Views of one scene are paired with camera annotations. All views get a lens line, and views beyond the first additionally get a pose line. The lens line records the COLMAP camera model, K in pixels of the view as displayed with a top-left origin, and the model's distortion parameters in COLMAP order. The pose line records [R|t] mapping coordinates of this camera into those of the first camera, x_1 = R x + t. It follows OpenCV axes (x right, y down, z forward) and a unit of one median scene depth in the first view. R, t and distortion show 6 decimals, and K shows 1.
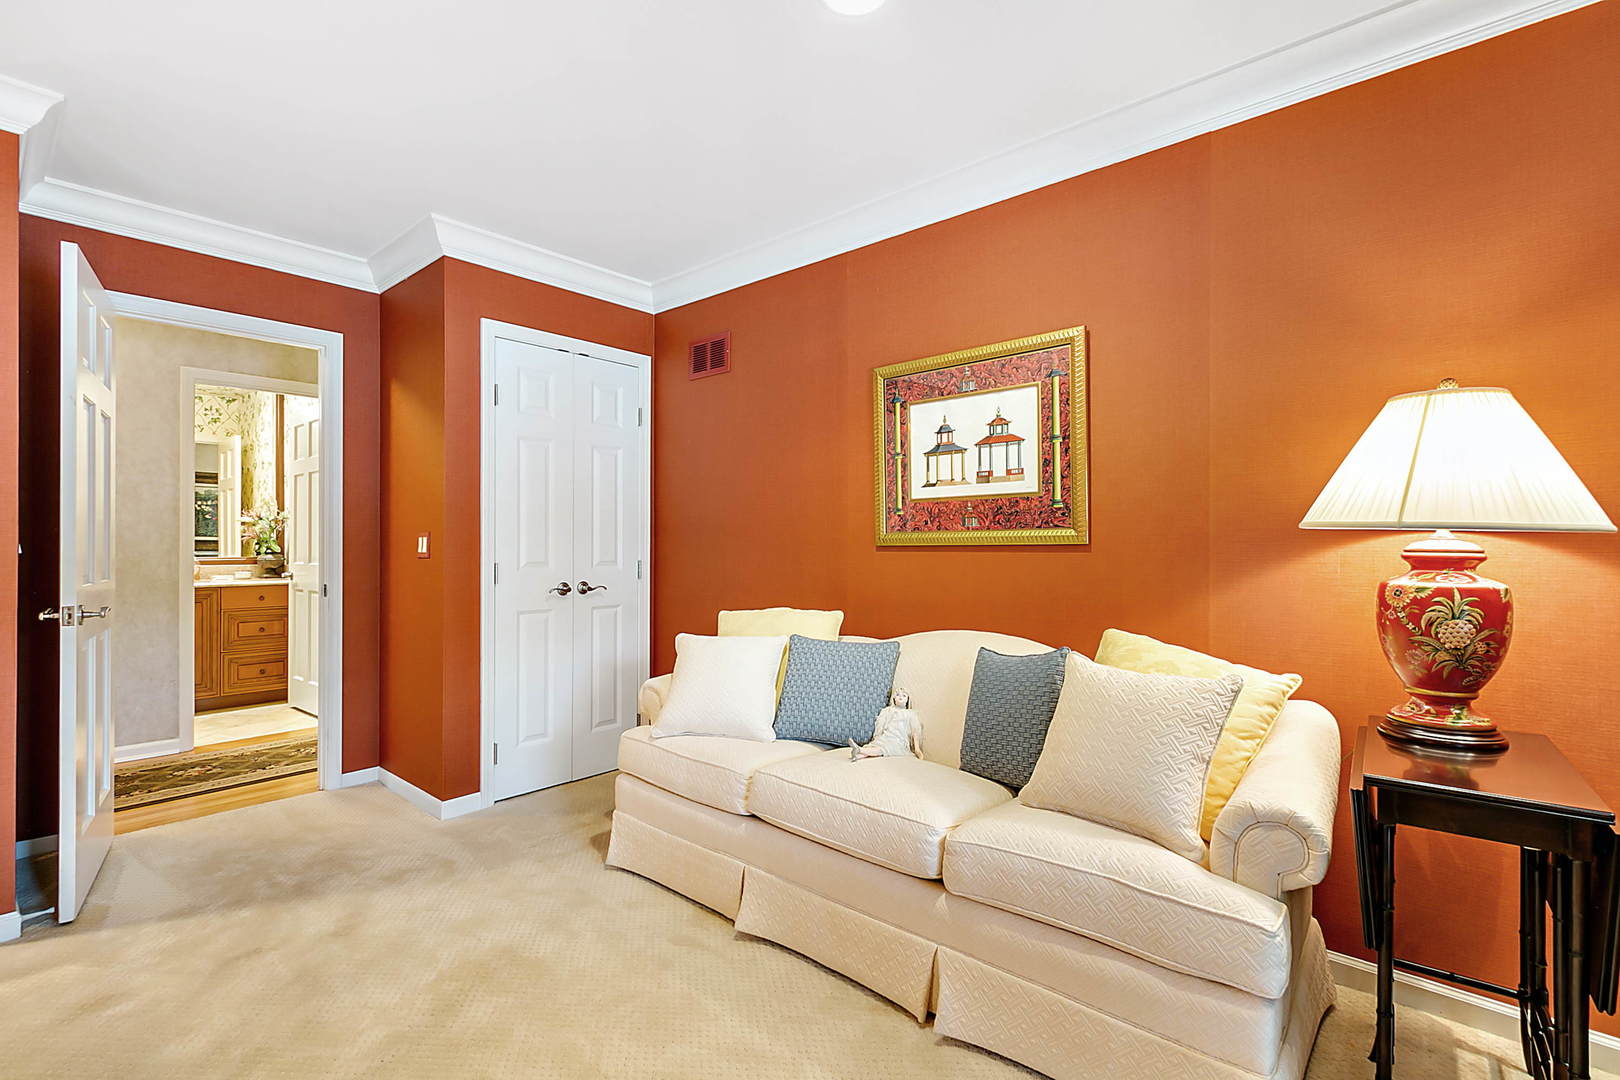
lens RADIAL K [[730.3, 0, 819.1], [0, 730.3, 538.9], [0, 0, 1]] dist [0.004157, -0.000867]
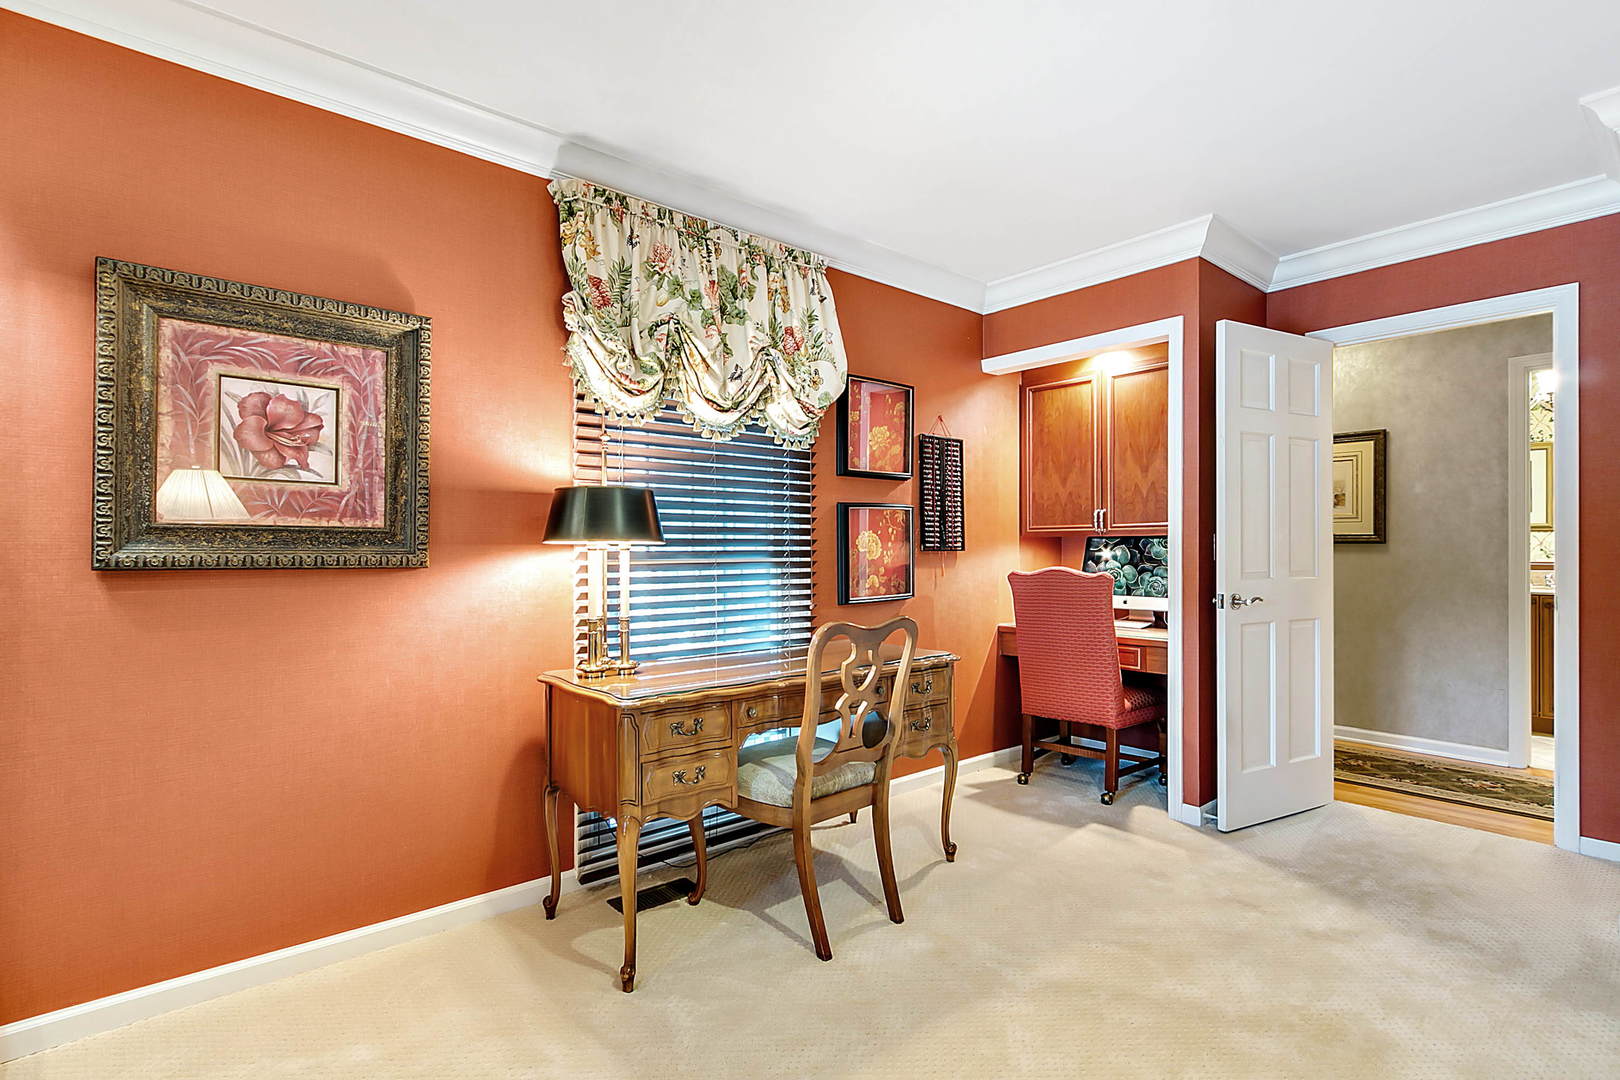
lens RADIAL K [[811.7, 0, 821.3], [0, 811.7, 543.3], [0, 0, 1]] dist [0.019966, -0.002423]
pose [[-0.128393, -0.002719, -0.991720, 0.464717], [0.007719, 0.999963, -0.003741, 0.000038], [0.991693, -0.008135, -0.128367, 0.404024]]
